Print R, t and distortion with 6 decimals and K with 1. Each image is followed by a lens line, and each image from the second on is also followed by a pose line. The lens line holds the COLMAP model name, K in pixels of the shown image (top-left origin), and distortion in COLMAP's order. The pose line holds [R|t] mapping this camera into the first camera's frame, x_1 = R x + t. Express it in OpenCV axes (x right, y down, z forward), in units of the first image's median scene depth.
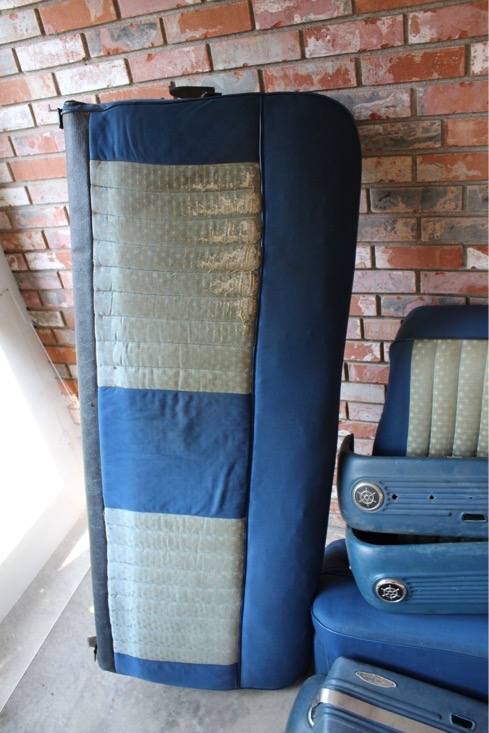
lens RADIAL K [[611.7, 0, 237.0], [0, 611.7, 360.4], [0, 0, 1]] dist [-0.165294, 0.140087]
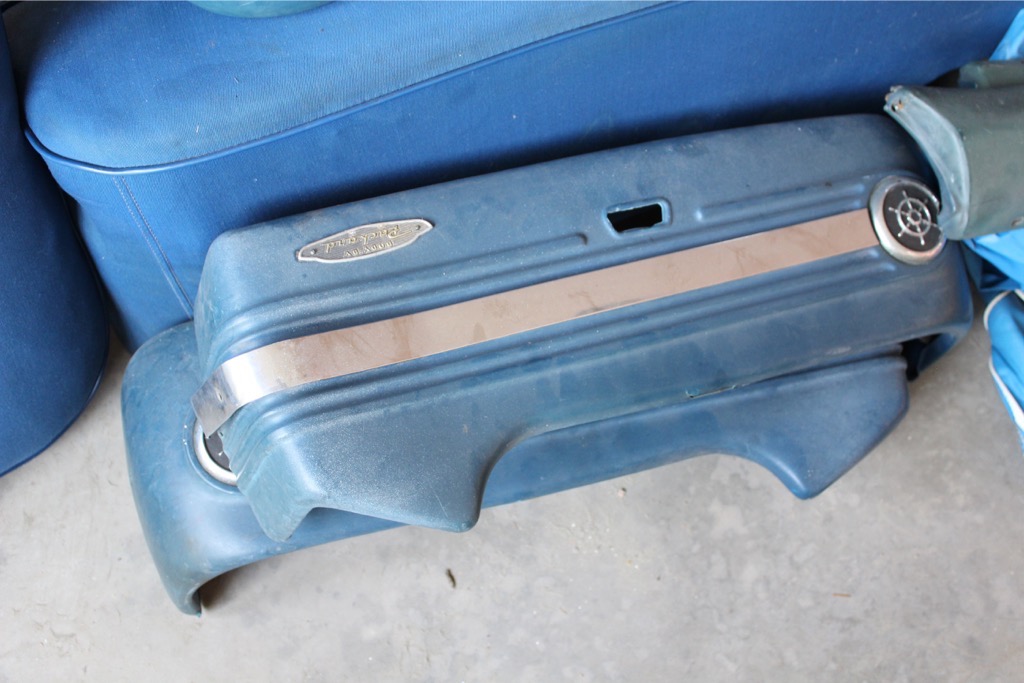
lens RADIAL K [[1187.8, 0, 515.3], [0, 1187.8, 344.3], [0, 0, 1]] dist [-0.069279, 0.000000]
pose [[0.730348, -0.528963, 0.432192, 0.012507], [0.218509, 0.780389, 0.585873, 0.260249], [-0.647183, -0.333453, 0.685539, 0.539405]]
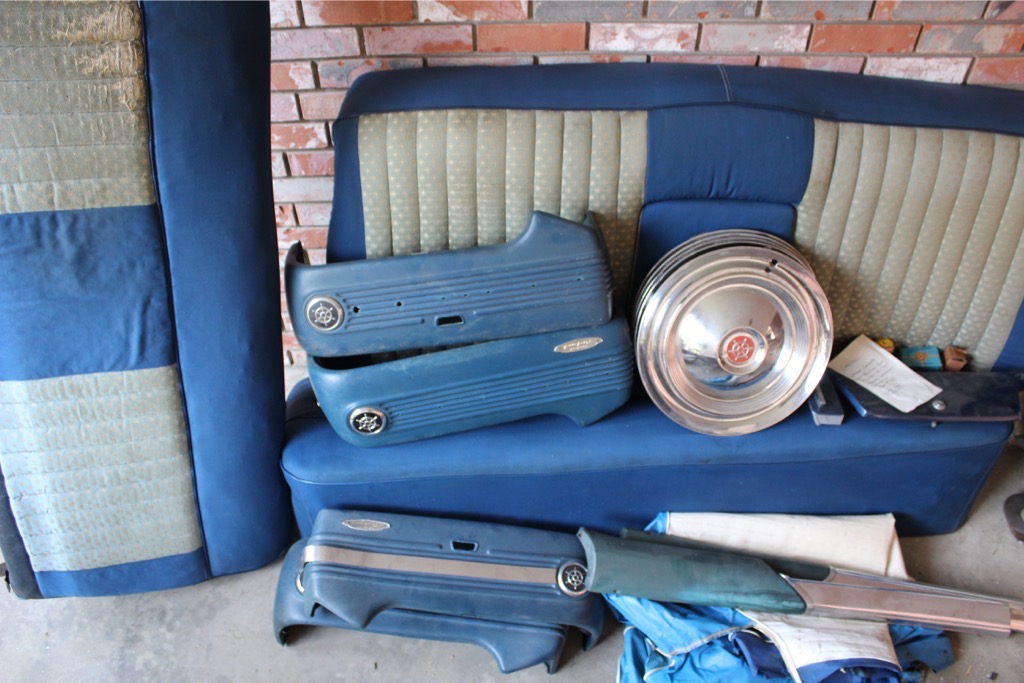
lens RADIAL K [[854.6, 0, 512.1], [0, 854.6, 340.6], [0, 0, 1]] dist [-0.165294, 0.140087]
pose [[0.920673, -0.156439, 0.357614, 0.033402], [0.074680, 0.969845, 0.231997, 0.011700], [-0.383124, -0.186887, 0.904594, -0.150976]]
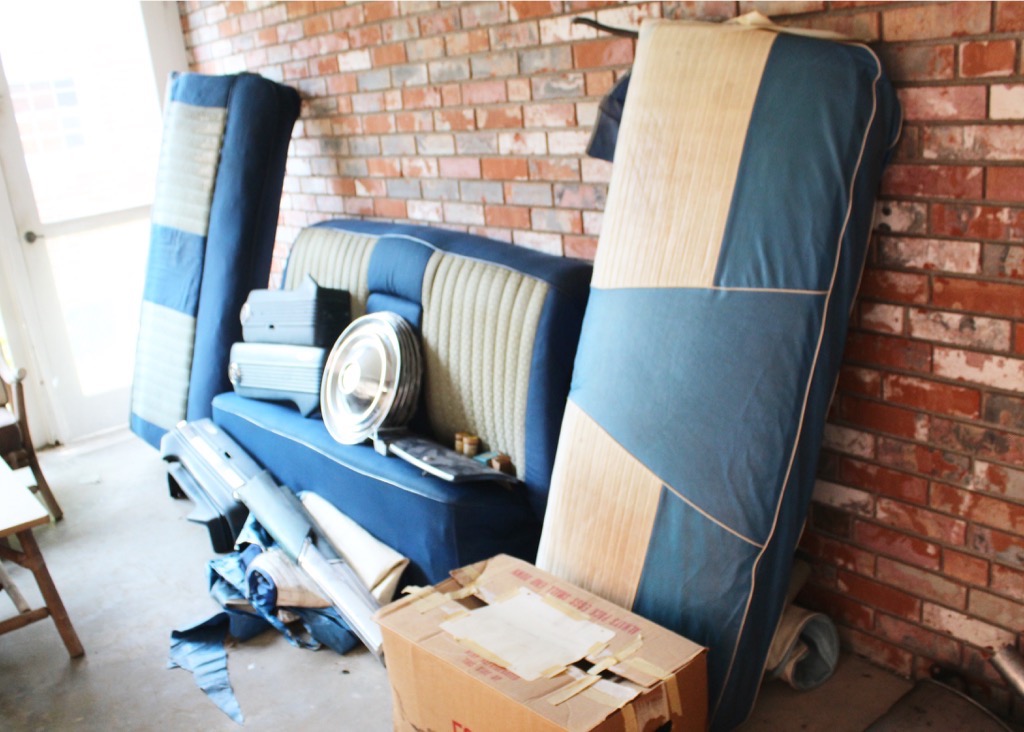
lens RADIAL K [[1028.2, 0, 507.5], [0, 1028.2, 375.7], [0, 0, 1]] dist [-0.111061, 0.000000]
pose [[0.854364, 0.221932, -0.469902, 2.122408], [-0.309530, 0.943652, -0.117098, 0.484192], [0.417436, 0.245493, 0.874917, -1.039939]]
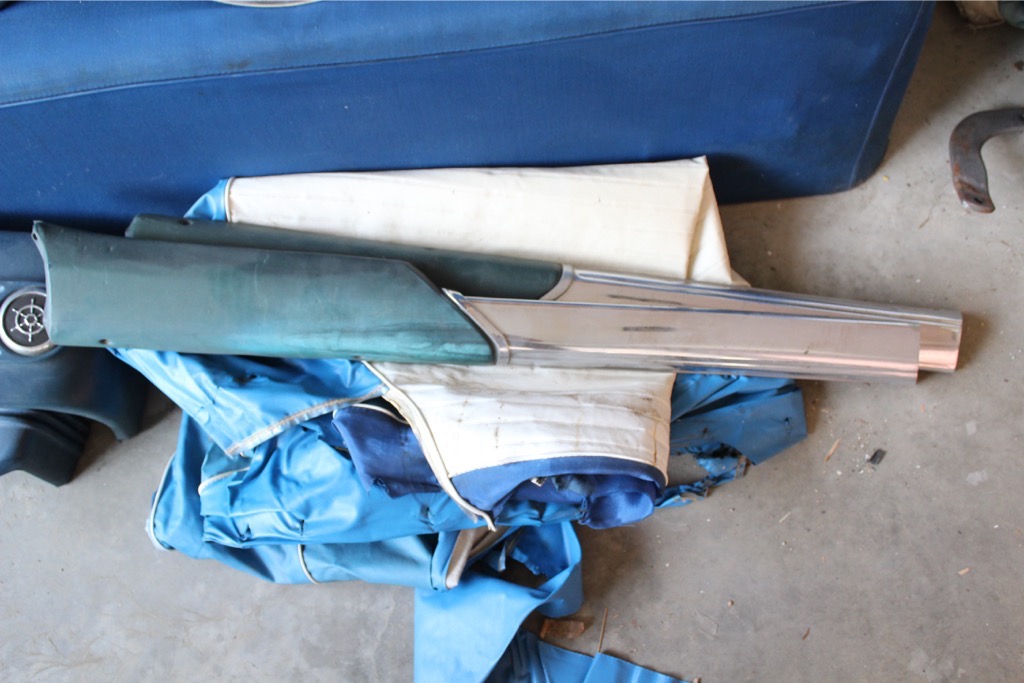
lens RADIAL K [[970.1, 0, 513.9], [0, 970.1, 339.6], [0, 0, 1]] dist [-0.089840, 0.000000]
pose [[0.907940, -0.329376, 0.259146, 0.656244], [0.138912, 0.819896, 0.555405, 0.313273], [-0.395410, -0.468275, 0.790170, 0.155780]]
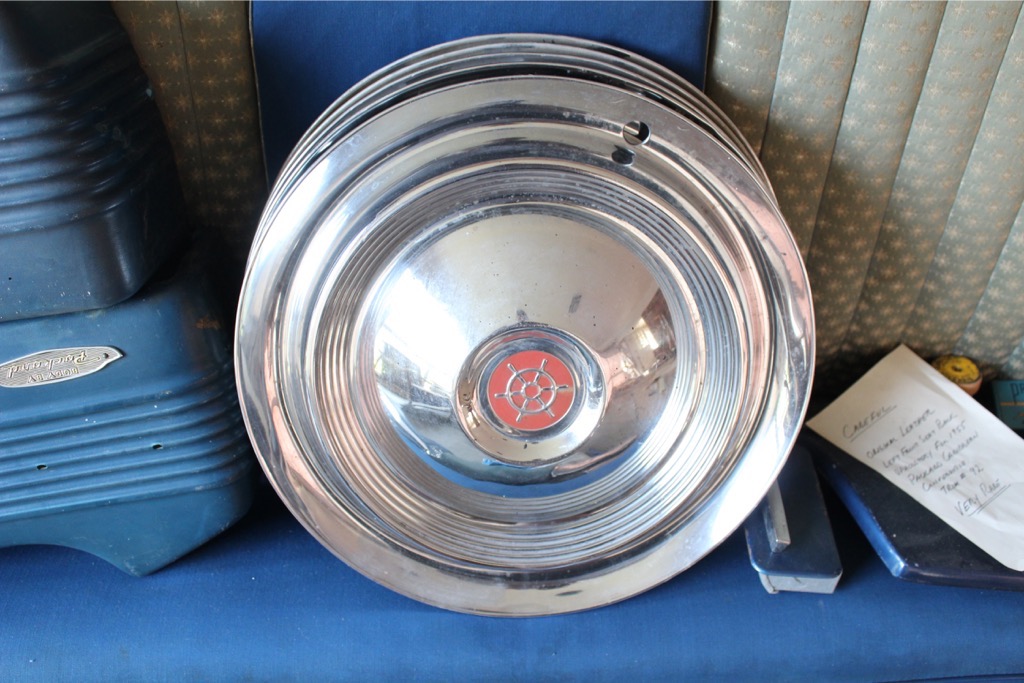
lens RADIAL K [[970.1, 0, 509.0], [0, 970.1, 347.8], [0, 0, 1]] dist [-0.089840, 0.000000]
pose [[0.921725, -0.146764, 0.359004, 0.587644], [0.052258, 0.964193, 0.260001, 0.185957], [-0.384308, -0.220888, 0.896390, 0.402181]]
